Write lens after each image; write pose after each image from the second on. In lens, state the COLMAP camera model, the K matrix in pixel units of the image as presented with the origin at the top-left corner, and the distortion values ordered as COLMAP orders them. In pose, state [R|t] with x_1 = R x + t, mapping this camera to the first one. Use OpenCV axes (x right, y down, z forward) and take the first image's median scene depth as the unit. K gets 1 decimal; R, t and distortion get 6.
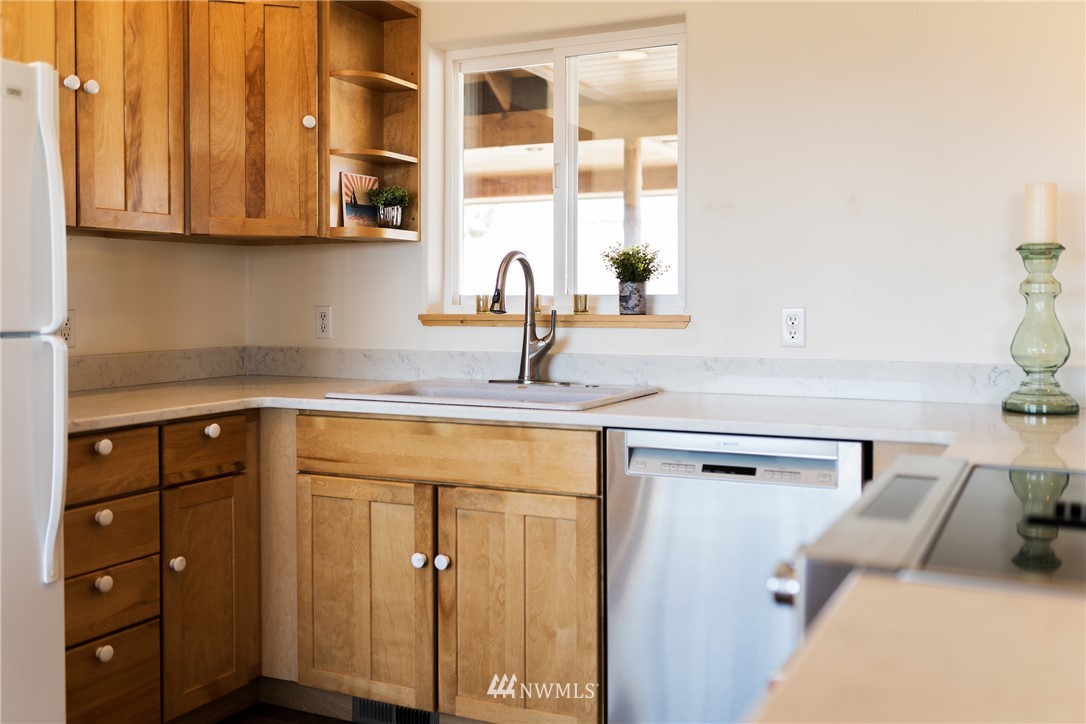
lens RADIAL K [[1014.8, 0, 585.5], [0, 1014.8, 323.2], [0, 0, 1]] dist [0.011276, 0.000000]
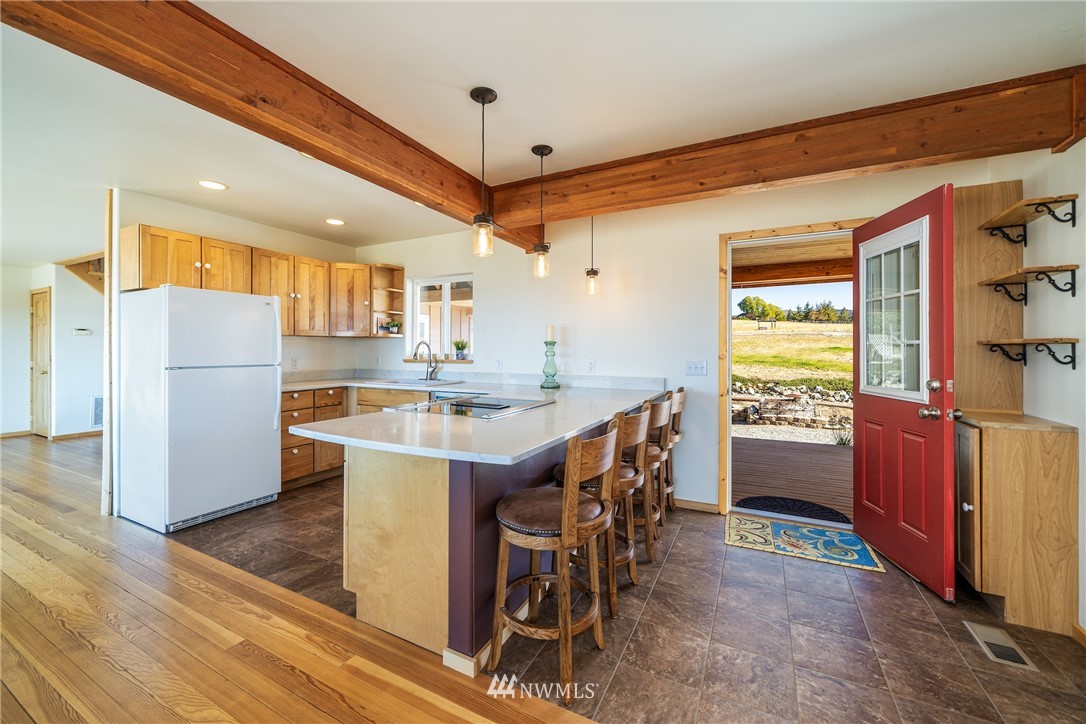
lens RADIAL K [[415.0, 0, 550.9], [0, 415.0, 353.5], [0, 0, 1]] dist [-0.002188, 0.000736]
pose [[0.999991, 0.002508, -0.003284, 0.356131], [-0.002556, 0.999890, -0.014604, -0.009554], [0.003247, 0.014612, 0.999888, -0.395388]]
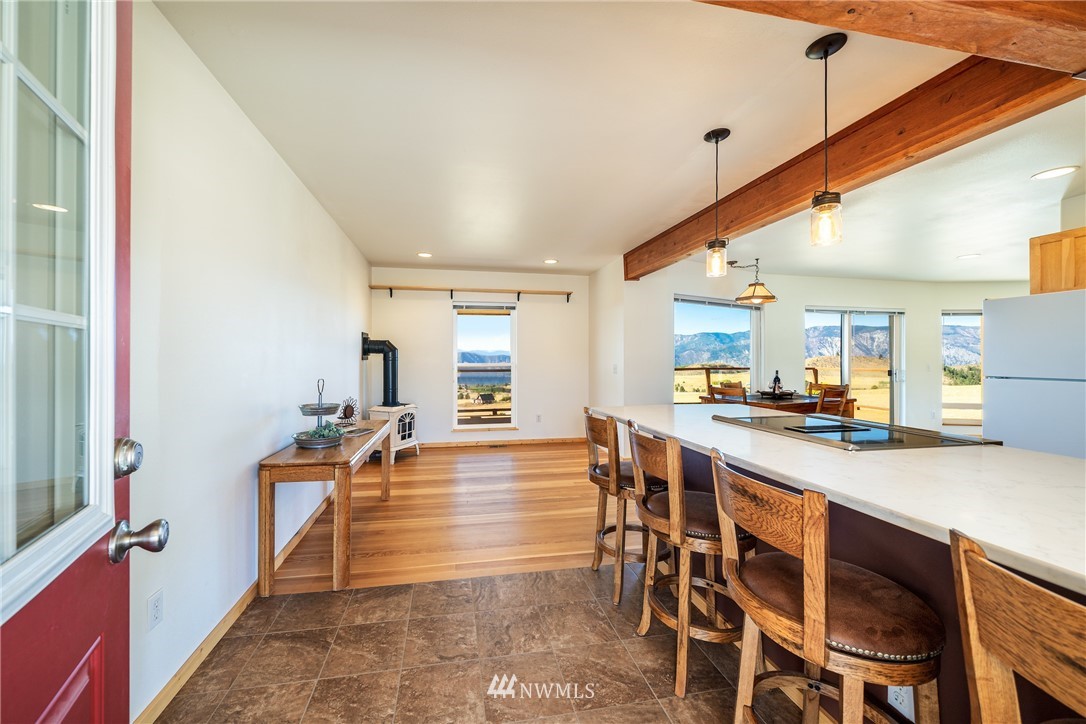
lens RADIAL K [[399.5, 0, 517.8], [0, 399.5, 358.0], [0, 0, 1]] dist [-0.001273, -0.000018]
pose [[-0.800492, -0.001765, -0.599340, 0.924677], [-0.017195, 0.999652, 0.020021, -0.030552], [0.599096, 0.026332, -0.800244, 0.554136]]
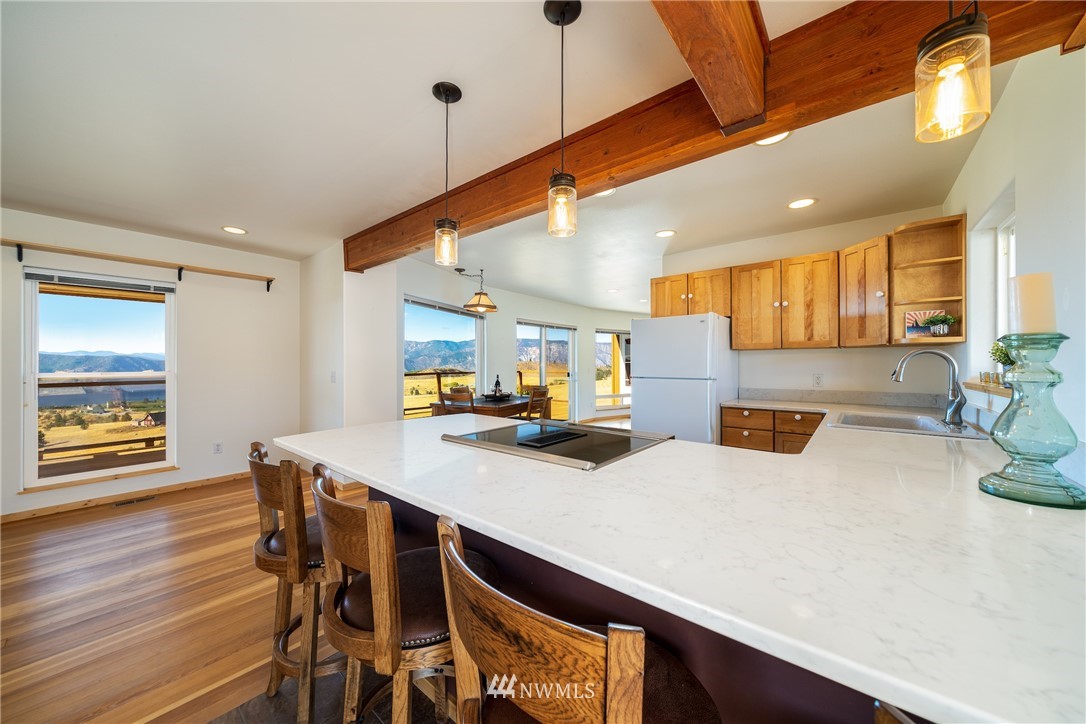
lens RADIAL K [[378.7, 0, 539.0], [0, 378.7, 361.4], [0, 0, 1]] dist [0.000483, -0.000349]
pose [[-0.224478, -0.005466, -0.974464, 0.729753], [-0.024208, 0.999707, -0.000031, -0.029732], [0.974178, 0.023583, -0.224544, 0.455427]]
